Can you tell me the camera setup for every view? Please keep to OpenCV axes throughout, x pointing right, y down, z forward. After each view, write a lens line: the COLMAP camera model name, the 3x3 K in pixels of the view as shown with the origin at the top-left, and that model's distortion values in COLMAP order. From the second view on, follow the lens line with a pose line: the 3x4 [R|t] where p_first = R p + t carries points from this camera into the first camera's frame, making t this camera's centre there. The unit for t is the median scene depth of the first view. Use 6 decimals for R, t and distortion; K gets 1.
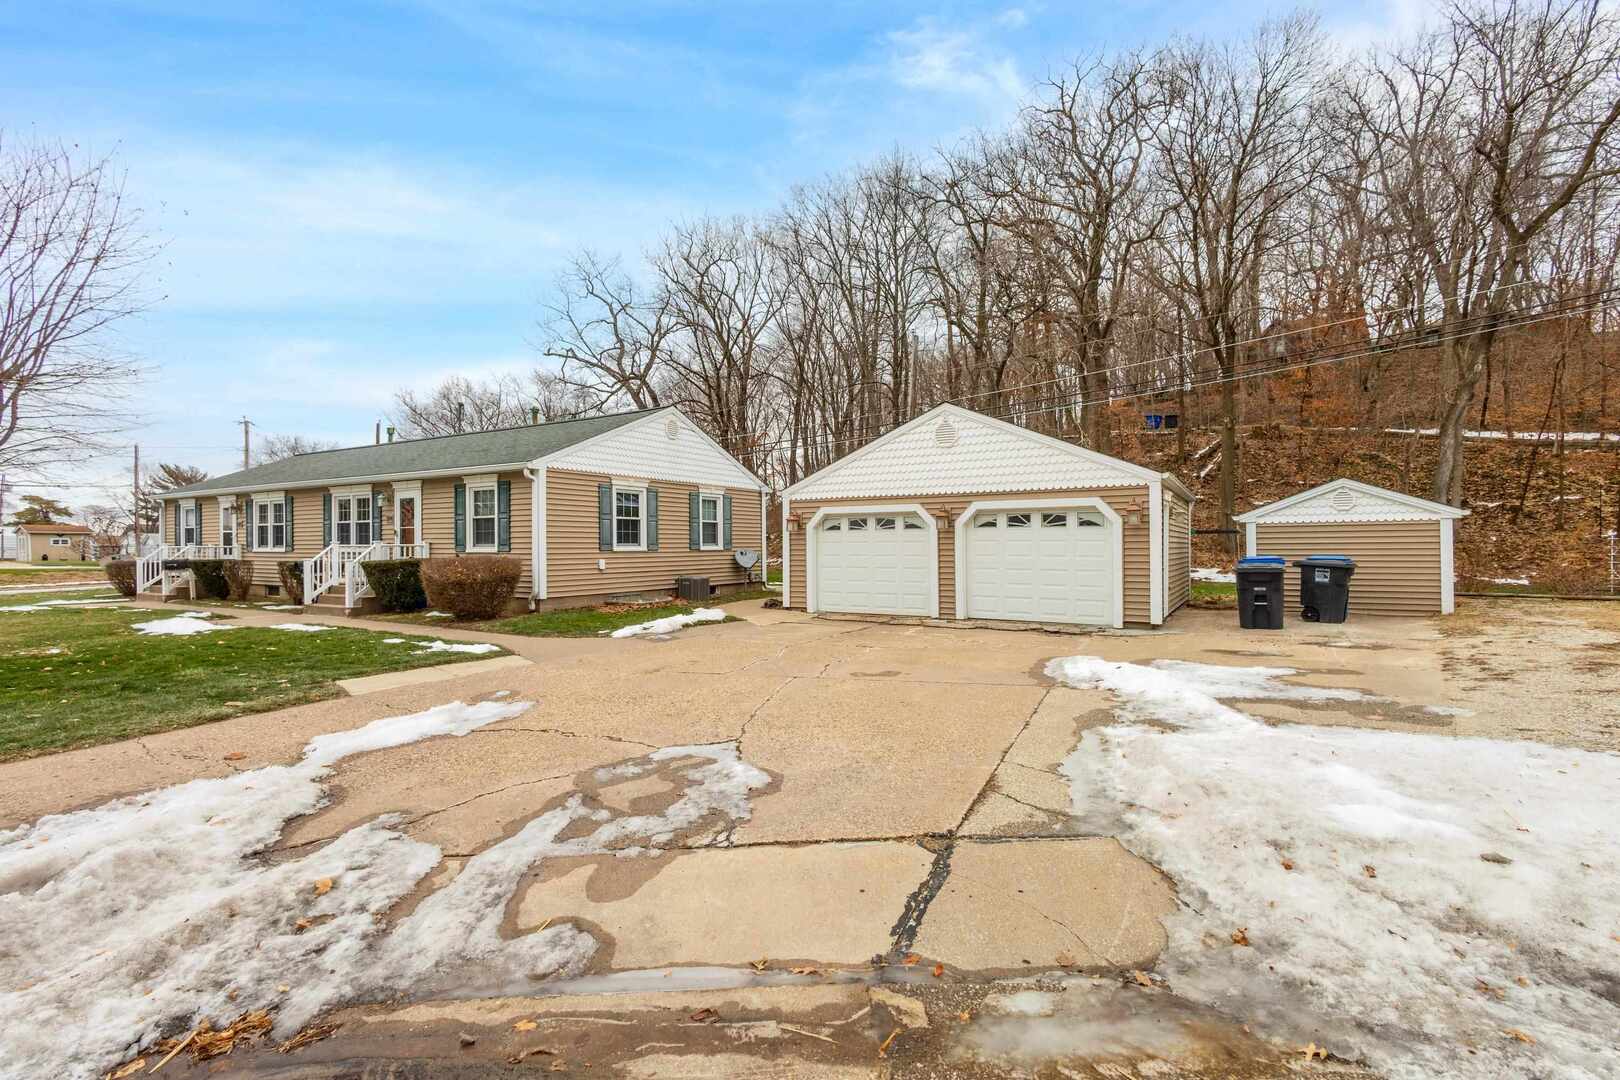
lens RADIAL K [[747.6, 0, 814.6], [0, 747.6, 539.6], [0, 0, 1]] dist [0.018713, 0.000012]
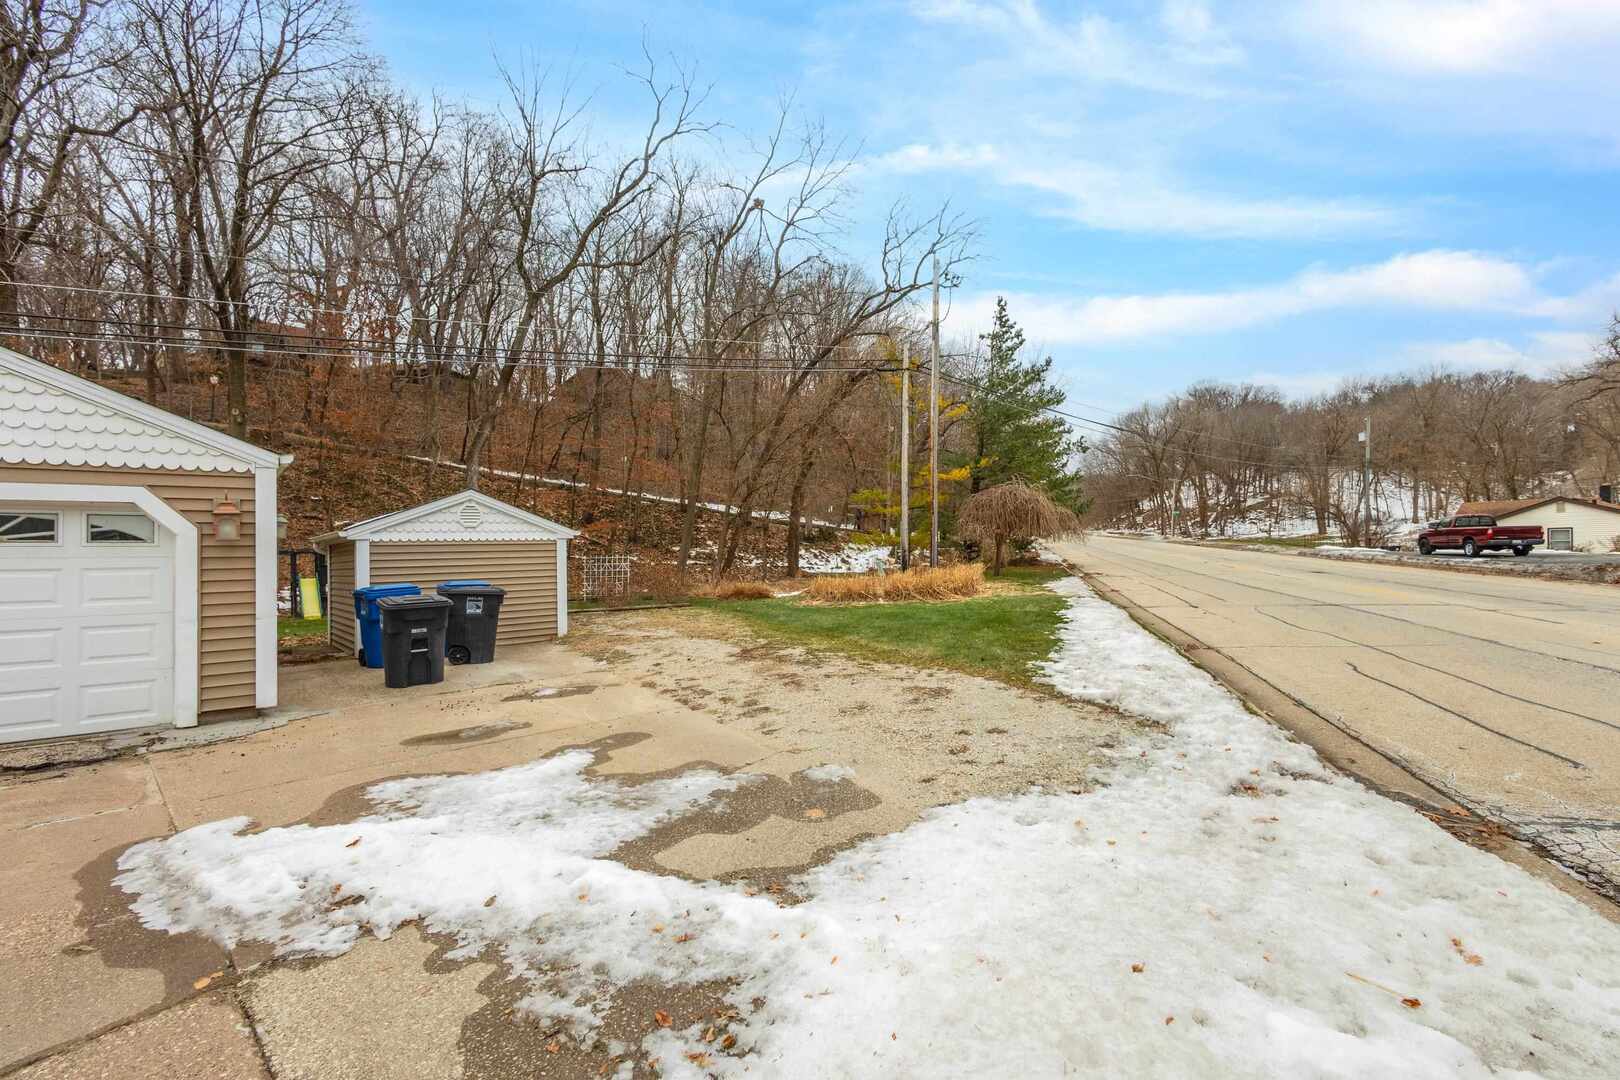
lens RADIAL K [[747.6, 0, 809.5], [0, 747.6, 536.1], [0, 0, 1]] dist [0.018713, 0.000012]
pose [[0.352547, 0.020503, 0.935570, 0.038440], [0.010949, 0.999601, -0.026032, -0.002287], [-0.935730, 0.019421, 0.352182, 0.333457]]
